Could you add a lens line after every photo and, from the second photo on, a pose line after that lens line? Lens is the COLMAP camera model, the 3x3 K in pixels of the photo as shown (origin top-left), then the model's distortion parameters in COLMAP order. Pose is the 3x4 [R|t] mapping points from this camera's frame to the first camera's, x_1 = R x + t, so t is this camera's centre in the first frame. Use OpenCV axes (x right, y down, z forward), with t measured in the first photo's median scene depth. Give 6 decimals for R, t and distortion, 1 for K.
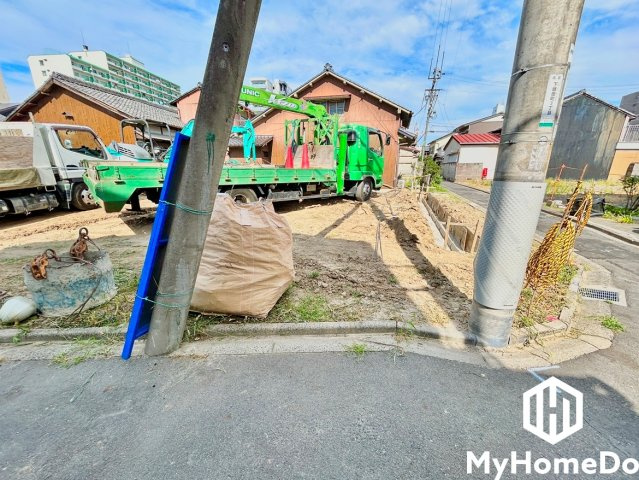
lens RADIAL K [[258.0, 0, 320.7], [0, 258.0, 235.9], [0, 0, 1]] dist [0.000924, 0.000525]
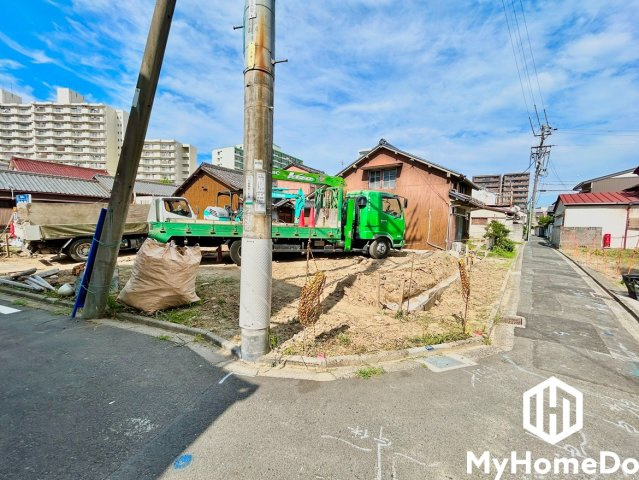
lens RADIAL K [[258.0, 0, 320.6], [0, 258.0, 235.3], [0, 0, 1]] dist [0.000924, 0.000525]
pose [[0.921120, 0.040952, -0.387118, 0.362974], [-0.125655, 0.972498, -0.196110, 0.004844], [0.368440, 0.229284, 0.900933, -0.046379]]
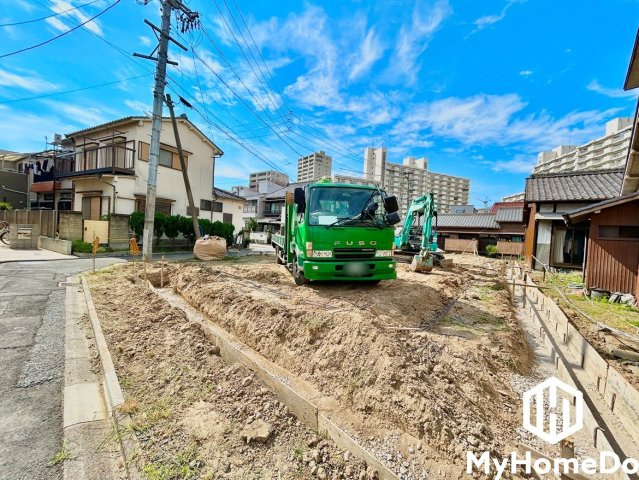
lens RADIAL K [[258.0, 0, 318.4], [0, 258.0, 243.6], [0, 0, 1]] dist [0.000924, 0.000525]
pose [[-0.497967, -0.007132, -0.867167, 0.787498], [-0.288326, 0.944440, 0.157803, -0.383825], [0.817861, 0.328607, -0.472356, 1.398769]]
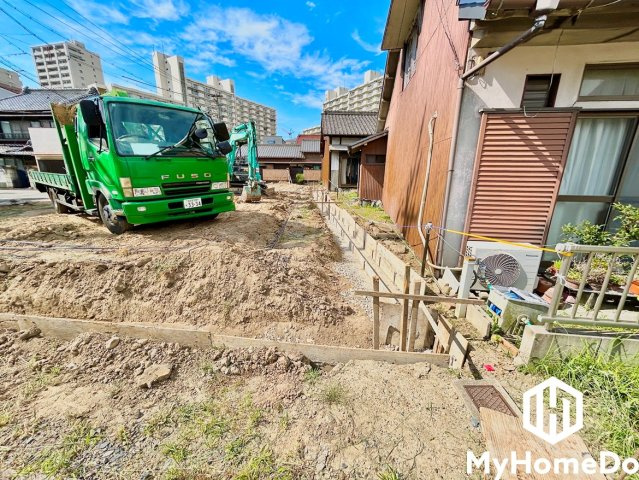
lens RADIAL K [[258.0, 0, 319.4], [0, 258.0, 242.5], [0, 0, 1]] dist [0.000924, 0.000525]
pose [[0.152980, 0.248288, -0.956530, 0.819998], [-0.273100, 0.940851, 0.200540, -0.367643], [0.949744, 0.230550, 0.211739, 1.364972]]
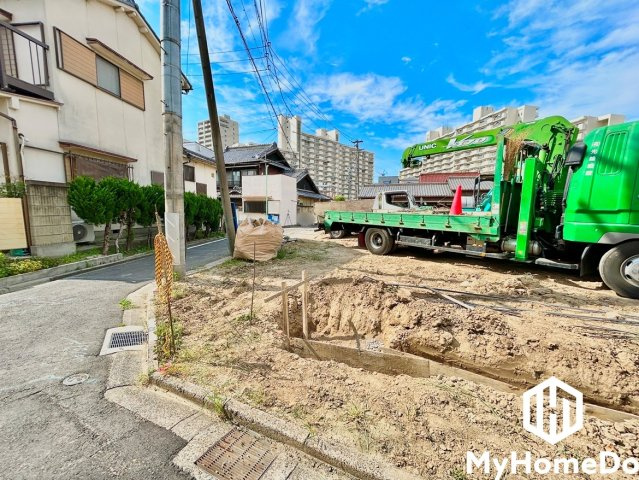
lens RADIAL K [[258.0, 0, 320.7], [0, 258.0, 242.2], [0, 0, 1]] dist [0.000924, 0.000525]
pose [[-0.164083, 0.106286, -0.980704, 0.655966], [-0.277272, 0.949128, 0.149255, -0.148211], [0.946677, 0.296412, -0.126266, 0.586644]]
